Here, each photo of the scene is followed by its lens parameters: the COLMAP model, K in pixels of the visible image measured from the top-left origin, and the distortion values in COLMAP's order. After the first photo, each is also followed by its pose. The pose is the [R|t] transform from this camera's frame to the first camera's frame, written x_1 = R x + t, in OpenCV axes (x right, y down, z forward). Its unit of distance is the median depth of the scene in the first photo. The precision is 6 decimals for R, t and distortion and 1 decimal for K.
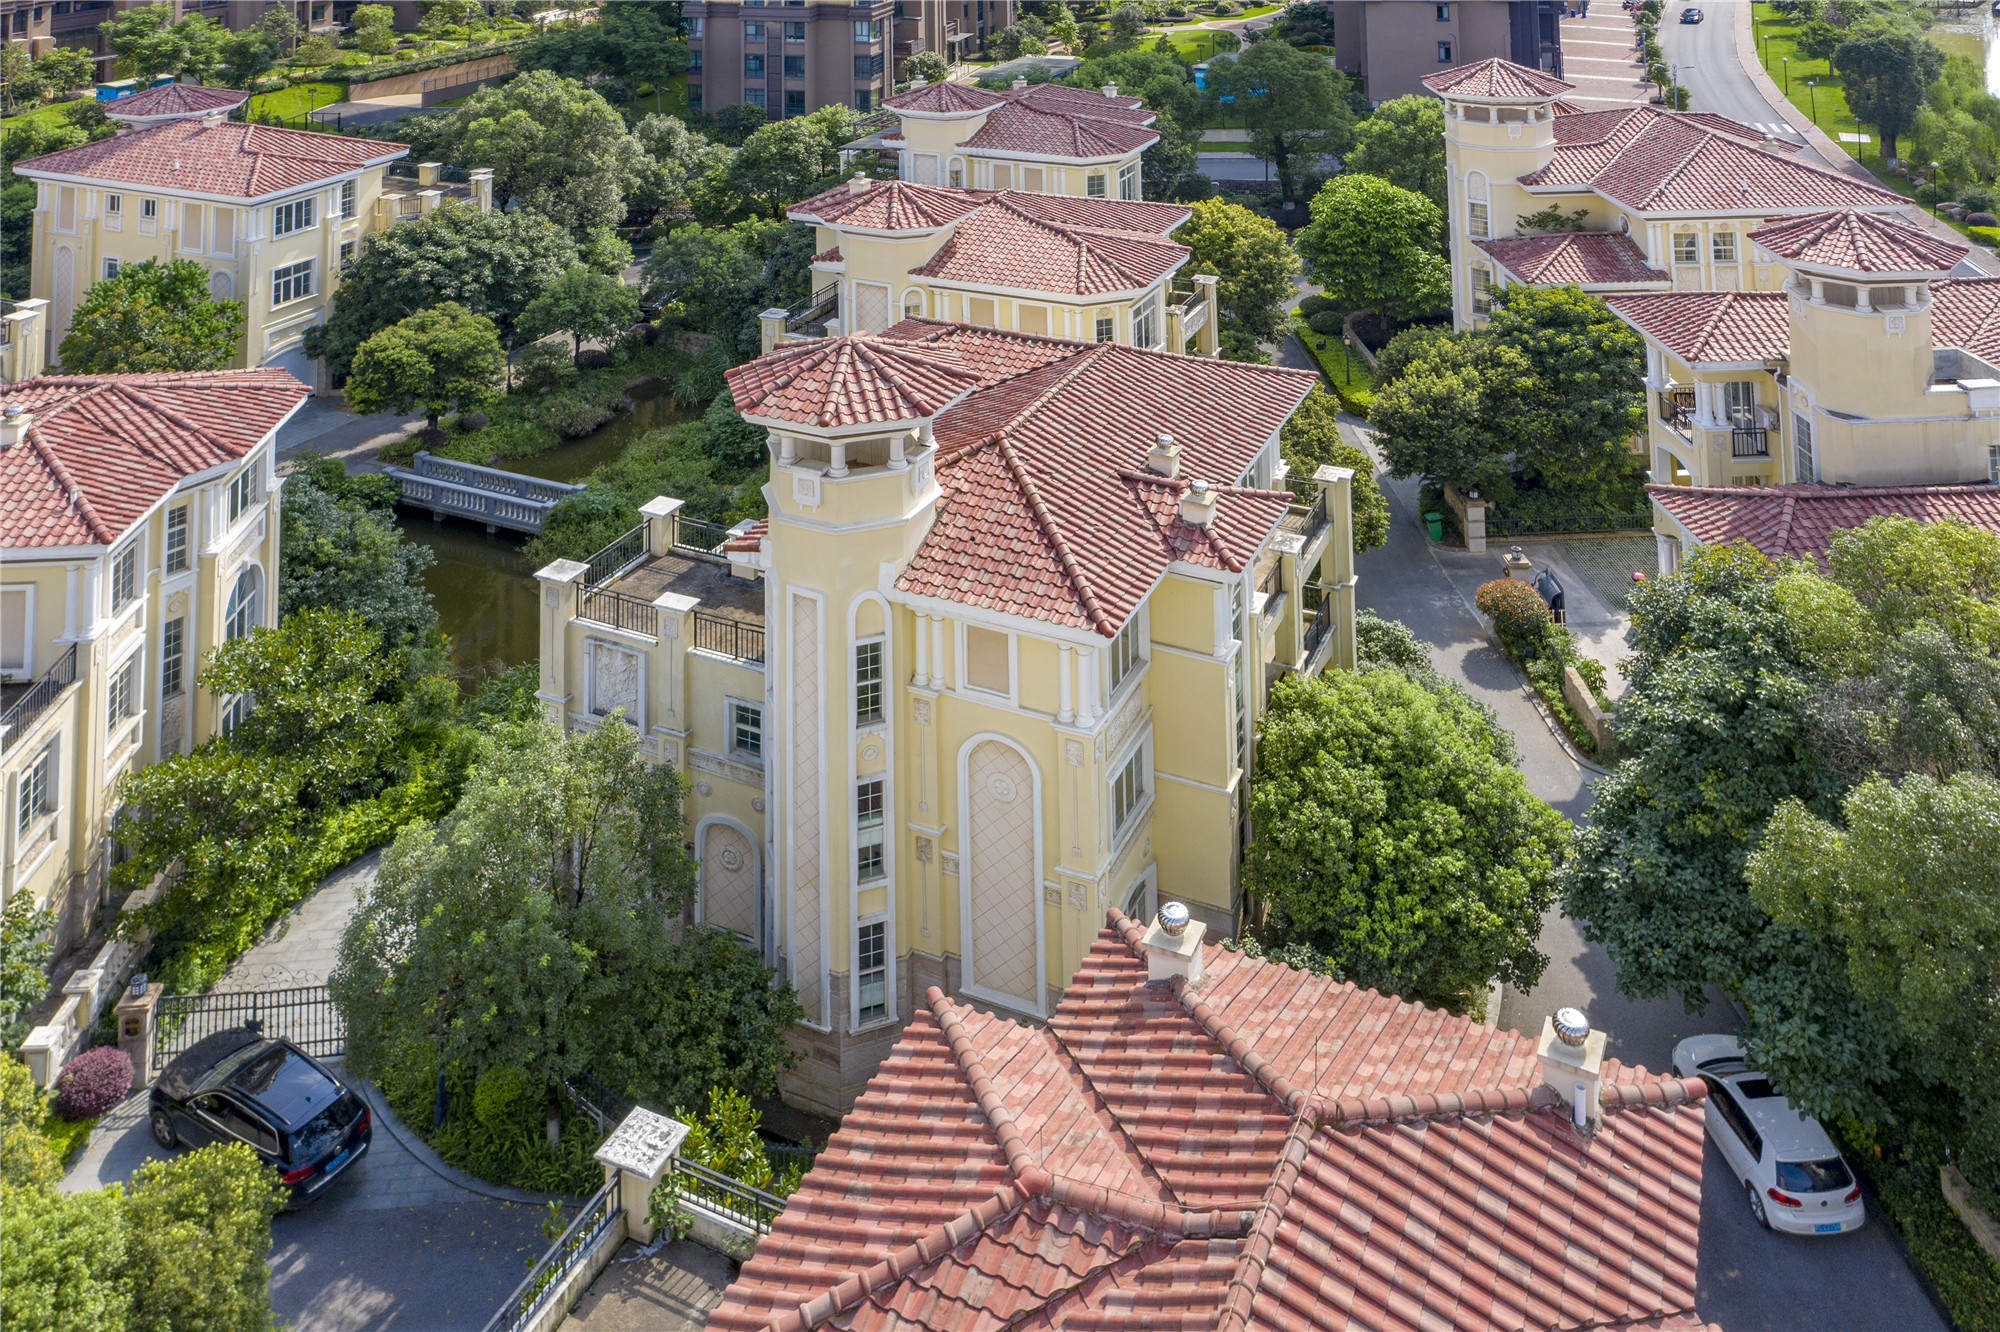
lens RADIAL K [[1679.3, 0, 597.2], [0, 1679.3, 371.2], [0, 0, 1]] dist [-0.000060, -0.003294]
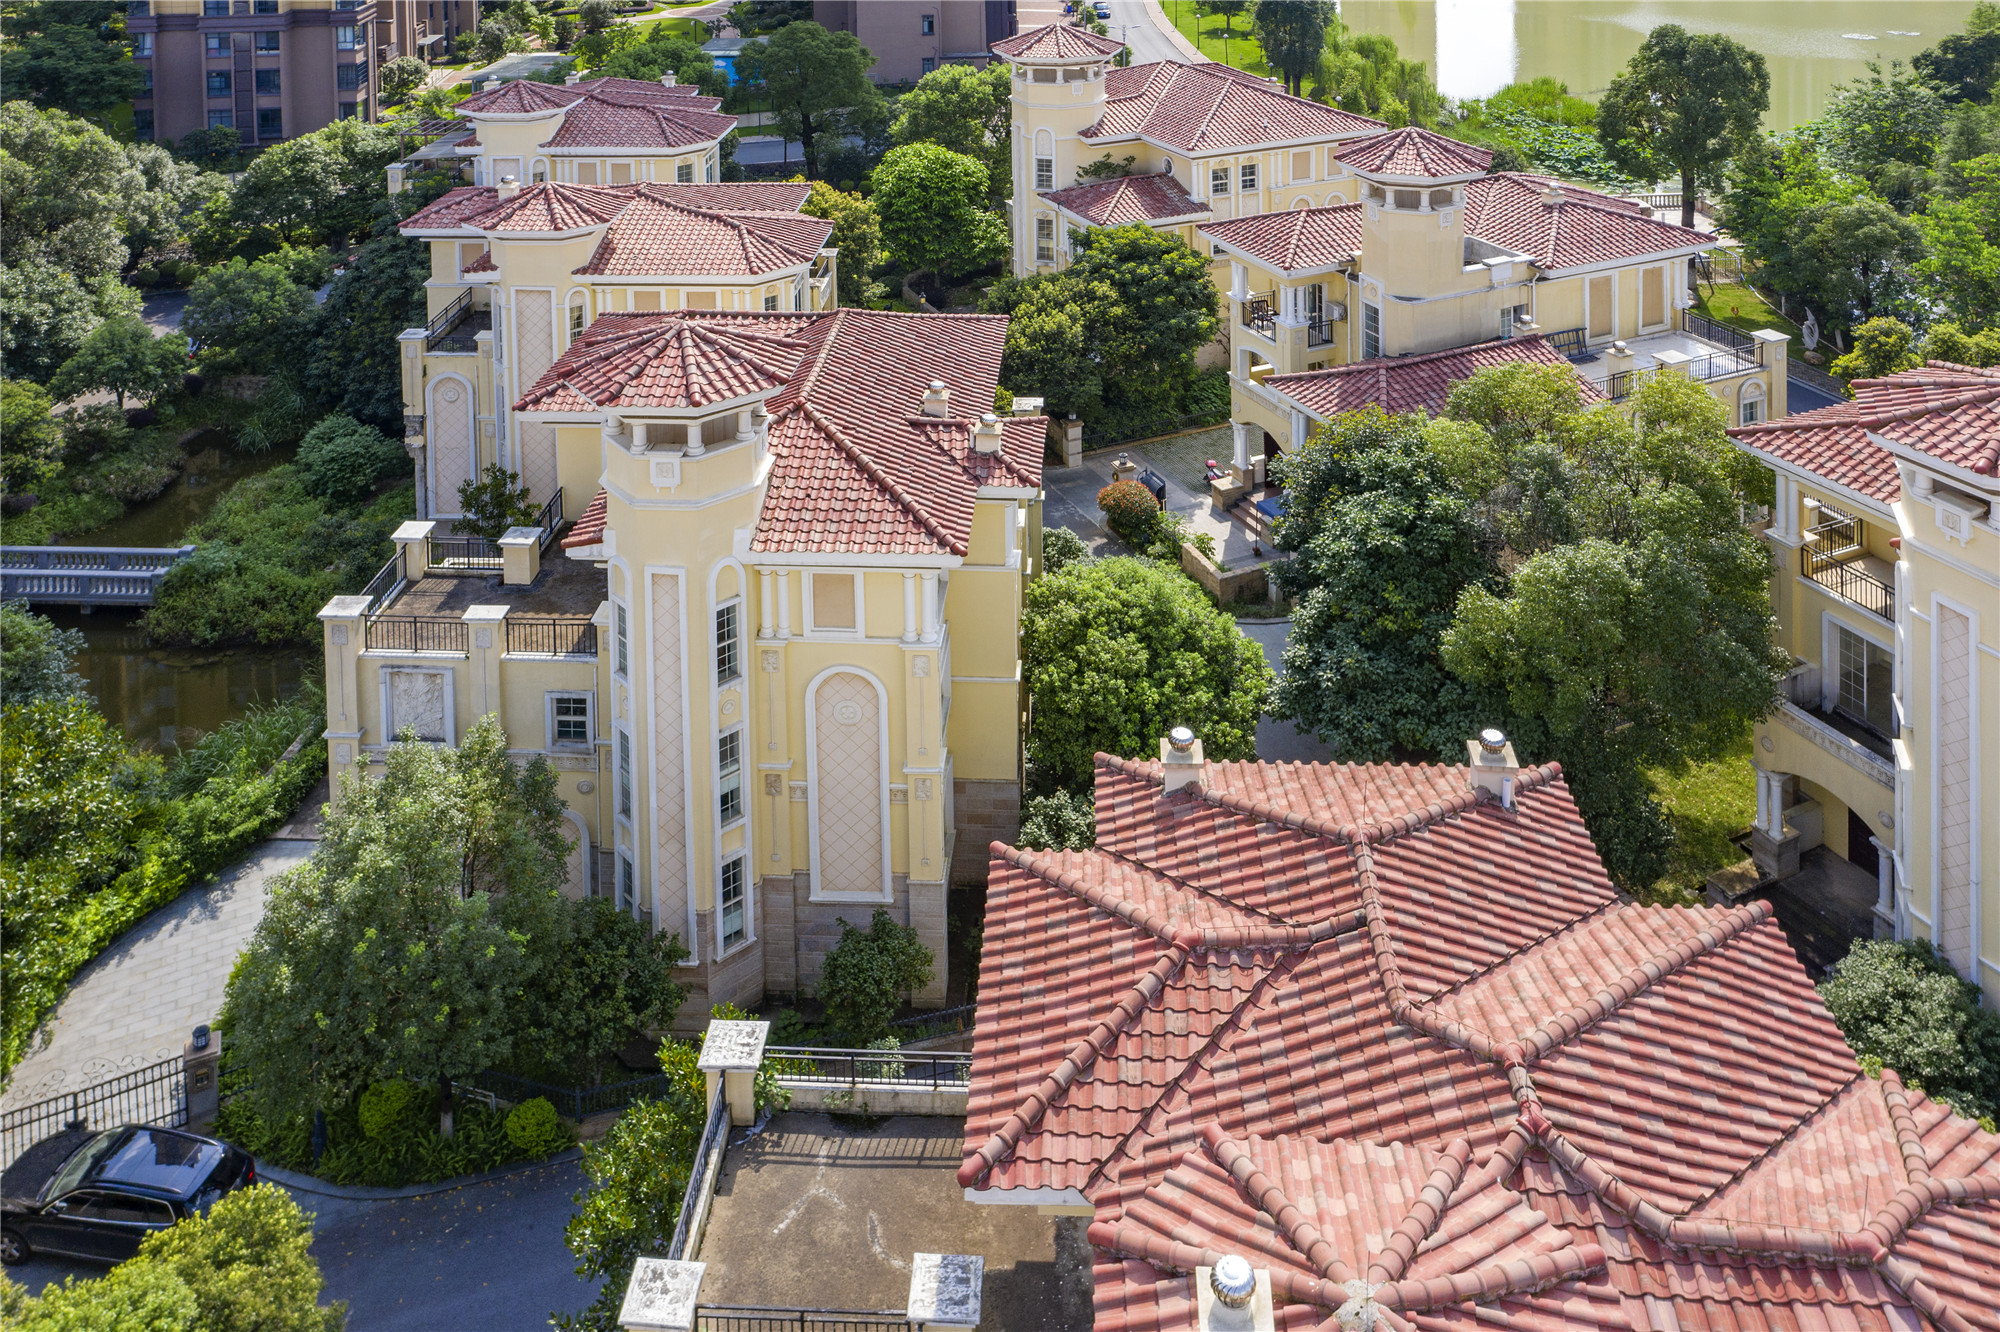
lens RADIAL K [[1679.4, 0, 740.9], [0, 1679.4, 665.8], [0, 0, 1]] dist [-0.001852, -0.001459]
pose [[0.920201, -0.184171, 0.345416, -0.194484], [0.127115, 0.975176, 0.181311, 0.003115], [-0.370233, -0.122935, 0.920768, -0.008692]]
